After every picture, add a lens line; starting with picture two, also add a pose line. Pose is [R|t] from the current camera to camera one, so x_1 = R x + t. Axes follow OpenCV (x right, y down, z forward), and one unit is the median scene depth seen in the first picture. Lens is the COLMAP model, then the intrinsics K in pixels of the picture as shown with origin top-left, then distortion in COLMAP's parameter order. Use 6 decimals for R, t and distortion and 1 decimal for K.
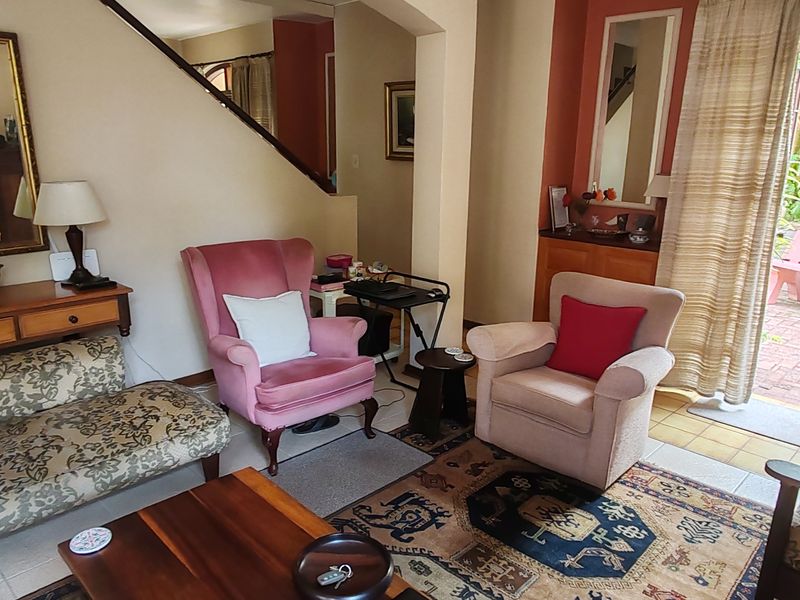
lens RADIAL K [[608.9, 0, 401.7], [0, 608.9, 303.5], [0, 0, 1]] dist [-0.005103, 0.004240]
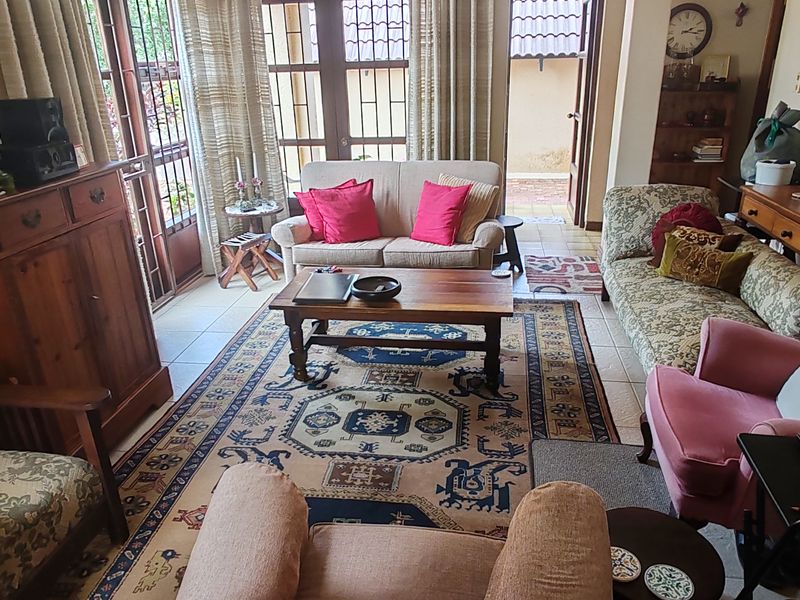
lens RADIAL K [[608.9, 0, 401.7], [0, 608.9, 303.5], [0, 0, 1]] dist [-0.005103, 0.004240]
pose [[-0.808289, 0.224947, -0.544121, 0.449654], [-0.139129, 0.824999, 0.547741, -0.303733], [0.572112, 0.518436, -0.635541, 1.149208]]
